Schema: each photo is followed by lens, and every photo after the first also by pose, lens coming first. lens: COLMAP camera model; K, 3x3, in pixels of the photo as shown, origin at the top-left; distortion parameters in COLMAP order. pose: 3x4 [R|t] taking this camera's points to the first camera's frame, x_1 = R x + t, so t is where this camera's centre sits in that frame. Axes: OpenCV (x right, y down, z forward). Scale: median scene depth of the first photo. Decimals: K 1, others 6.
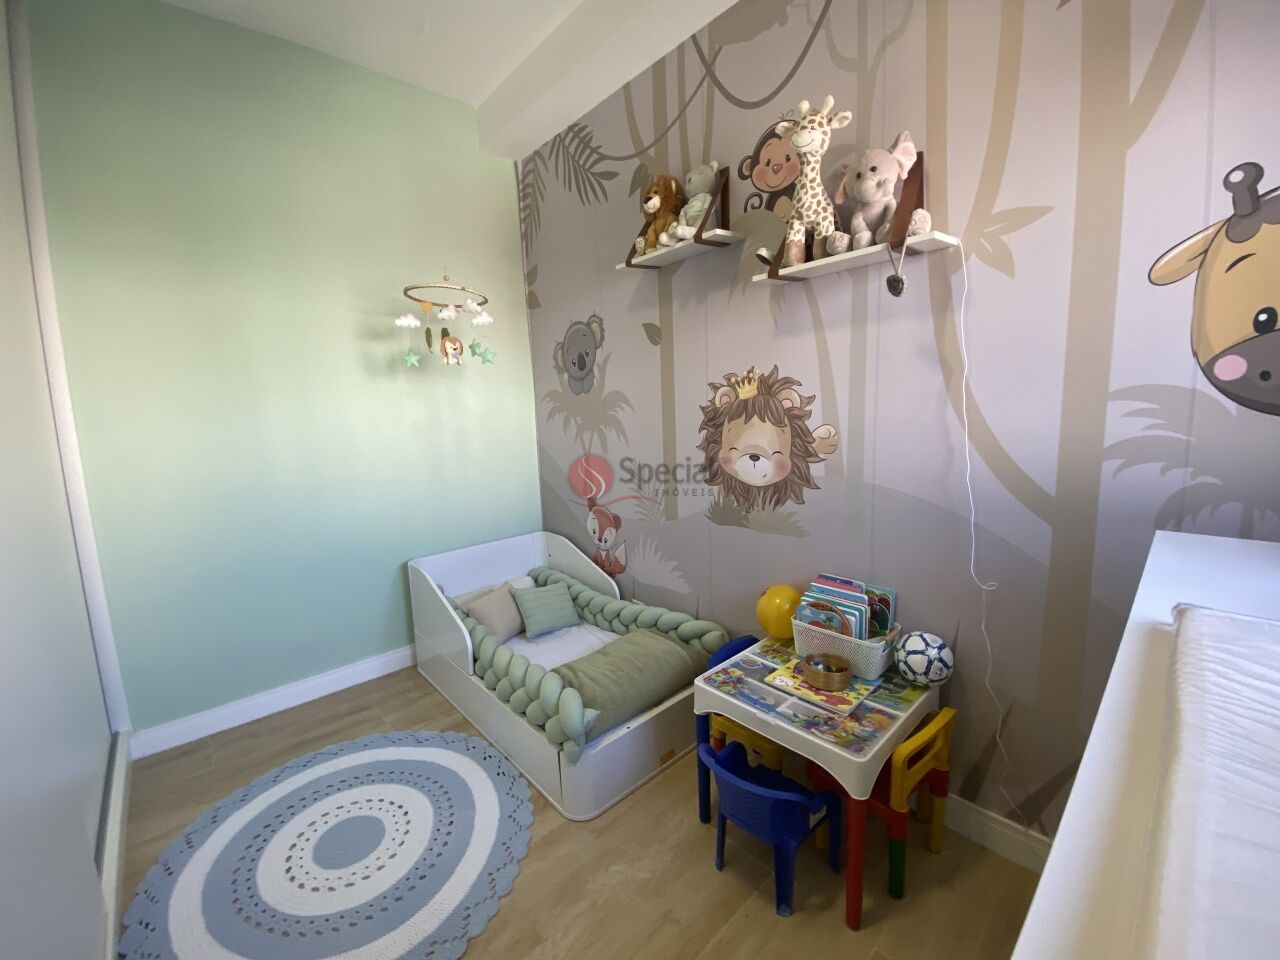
lens RADIAL K [[519.9, 0, 636.5], [0, 519.9, 486.8], [0, 0, 1]] dist [0.014007, -0.015959]
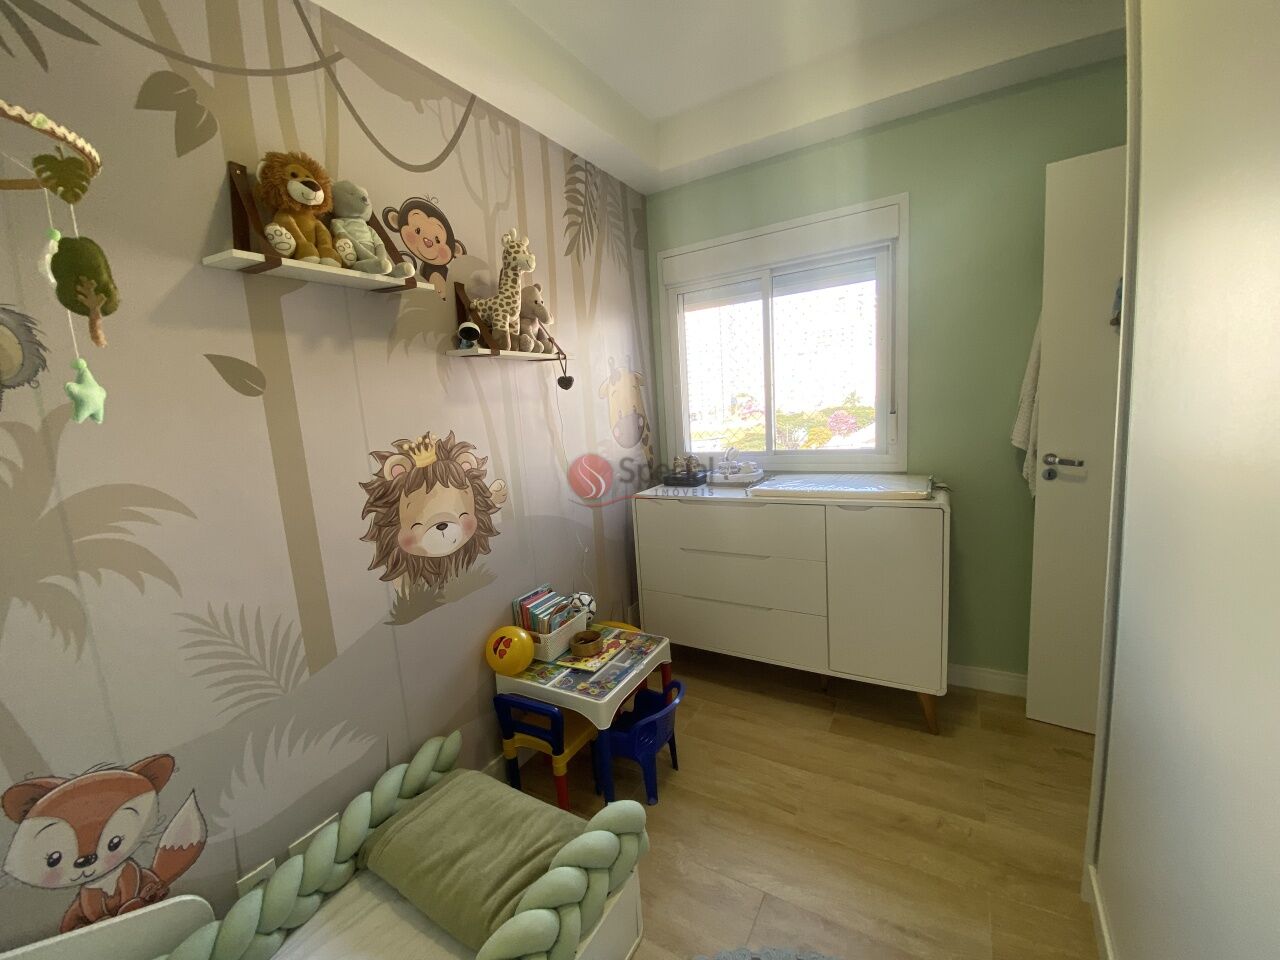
lens RADIAL K [[519.9, 0, 640.7], [0, 519.9, 488.1], [0, 0, 1]] dist [0.014007, -0.015959]
pose [[-0.312012, -0.085133, 0.946256, -0.777499], [0.230666, 0.959389, 0.162373, -0.194043], [-0.921651, 0.268932, -0.279704, 0.920158]]
